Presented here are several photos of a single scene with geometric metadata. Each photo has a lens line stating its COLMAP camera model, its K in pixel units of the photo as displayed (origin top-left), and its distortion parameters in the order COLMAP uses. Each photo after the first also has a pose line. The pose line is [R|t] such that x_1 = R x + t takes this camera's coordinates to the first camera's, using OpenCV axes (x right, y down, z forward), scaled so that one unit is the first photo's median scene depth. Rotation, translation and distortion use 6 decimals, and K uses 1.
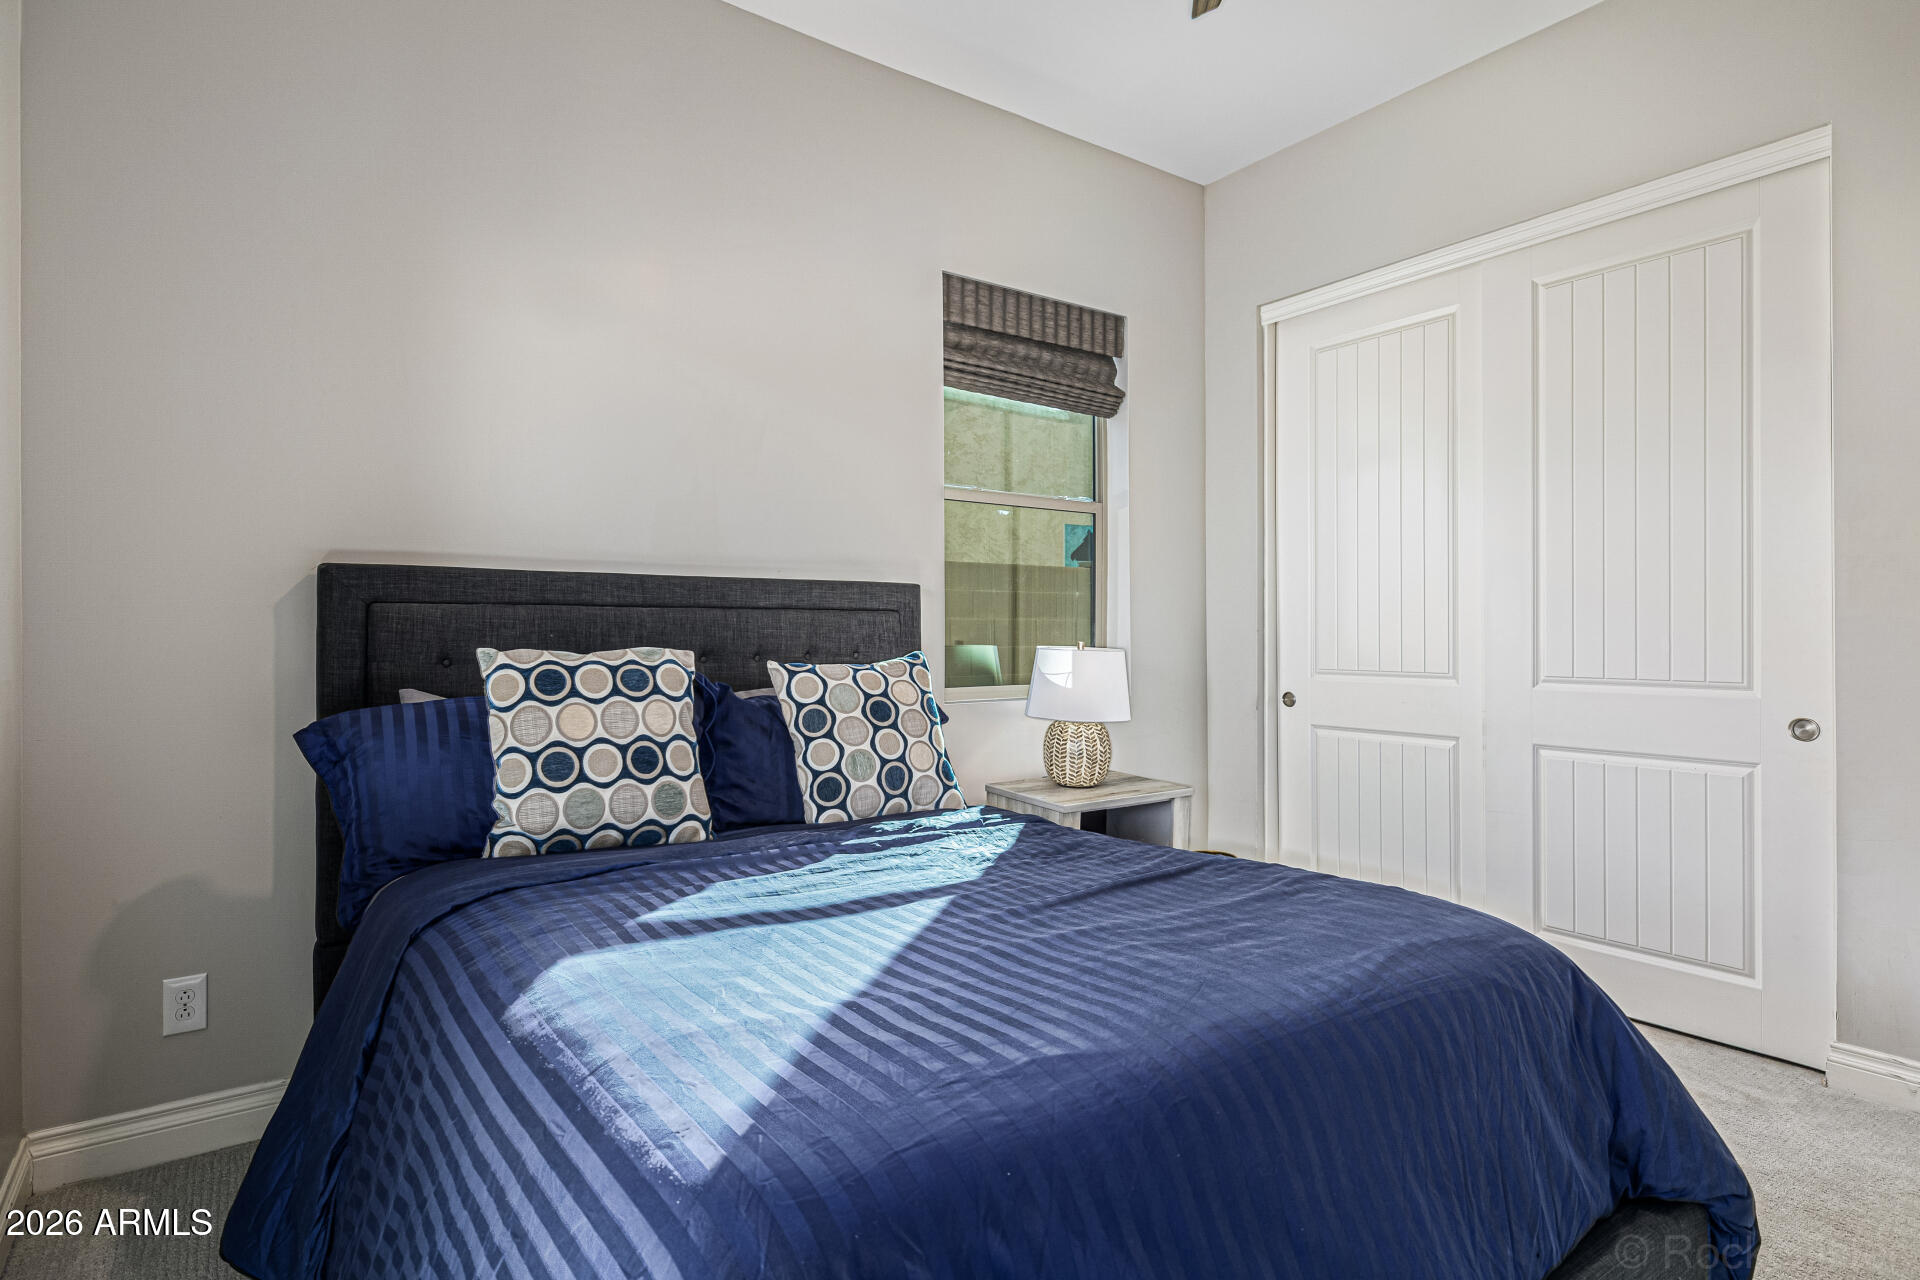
lens RADIAL K [[1036.6, 0, 961.1], [0, 1036.6, 634.8], [0, 0, 1]] dist [-0.000979, 0.000677]
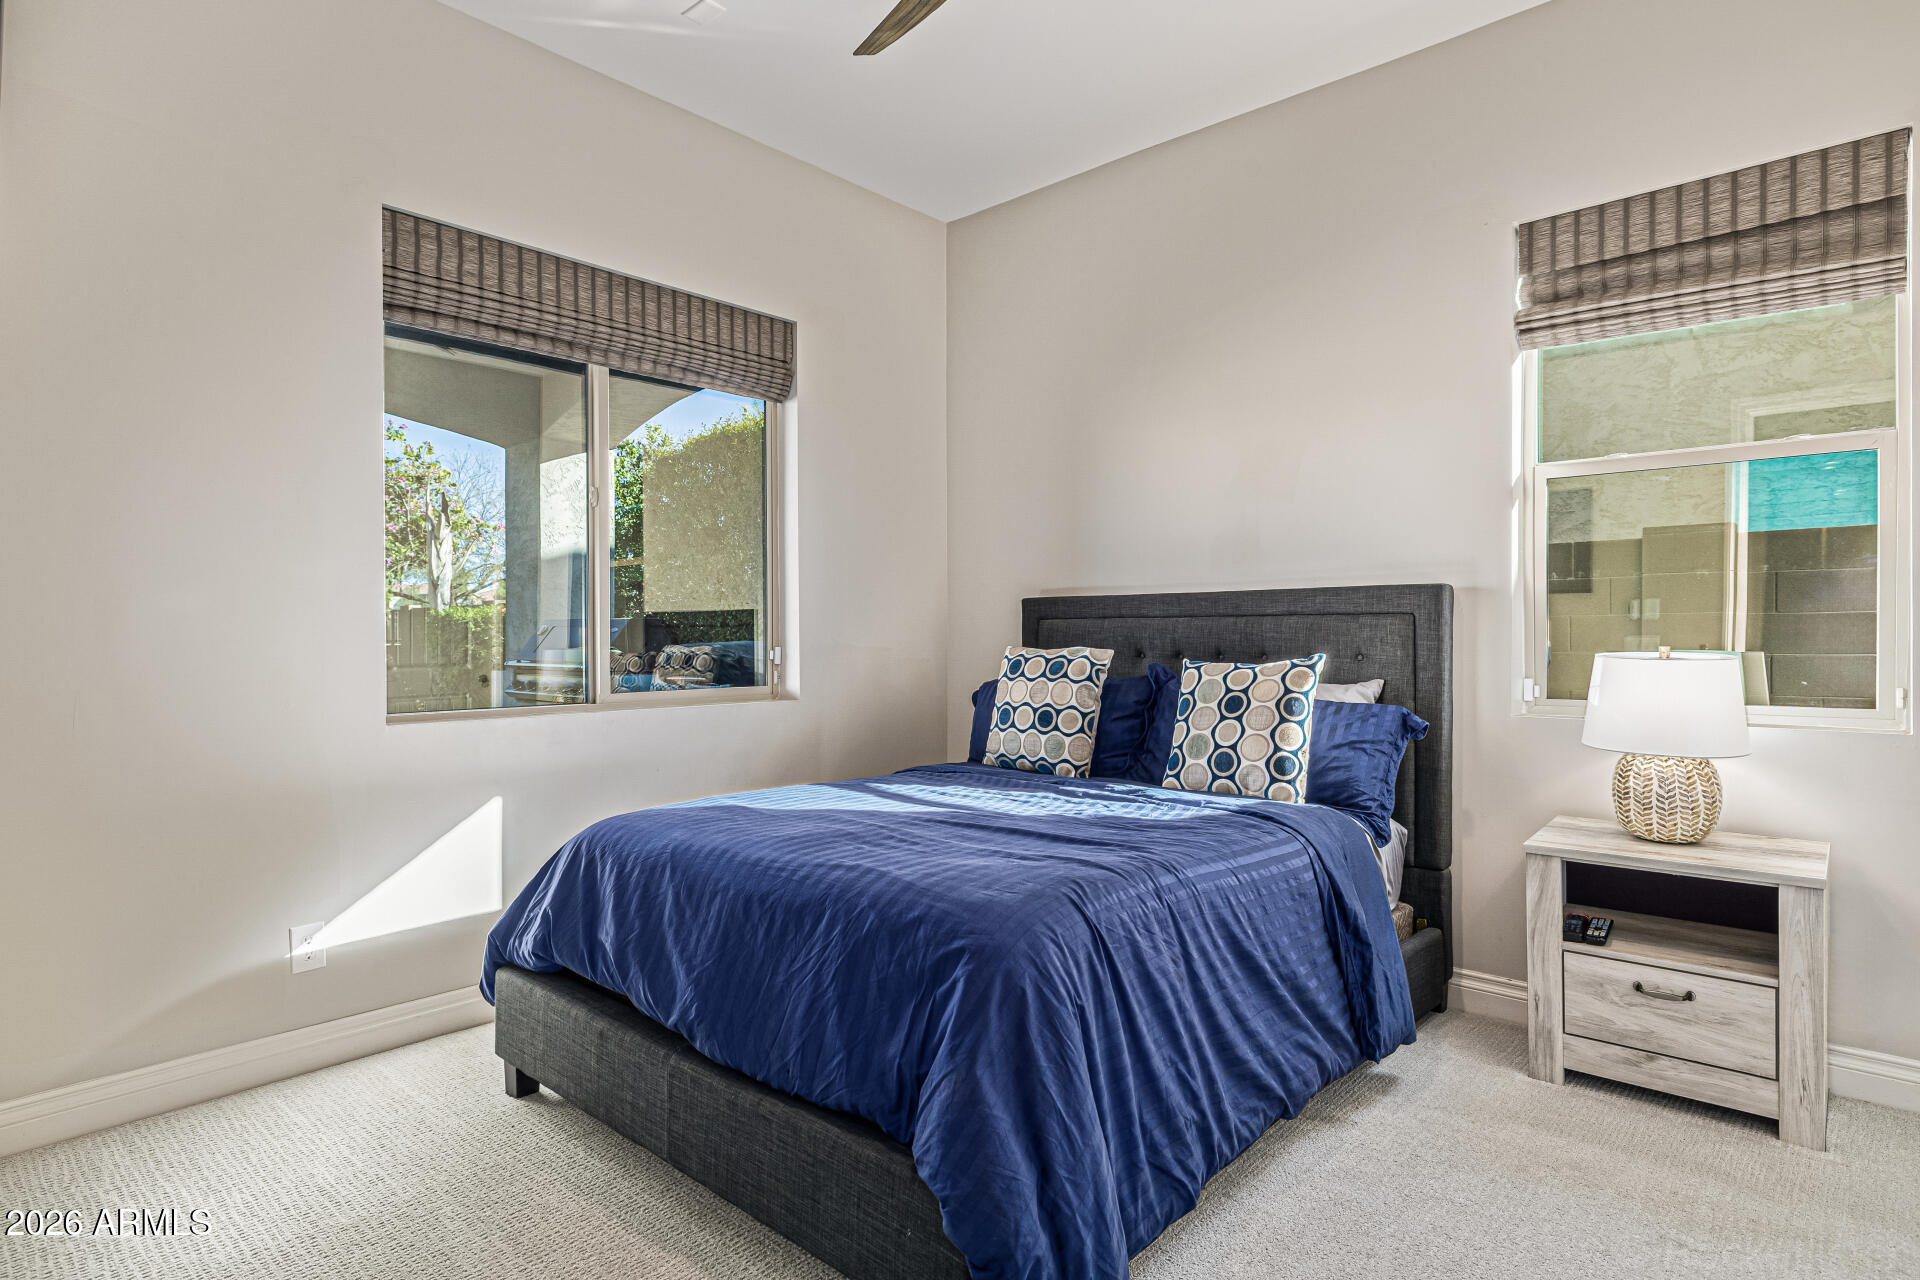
lens RADIAL K [[1036.6, 0, 958.0], [0, 1036.6, 643.3], [0, 0, 1]] dist [-0.000979, 0.000677]
pose [[0.183495, 0.006278, -0.983001, 1.016396], [0.004861, 0.999962, 0.007294, -0.004350], [0.983009, -0.006117, 0.183457, 0.494193]]
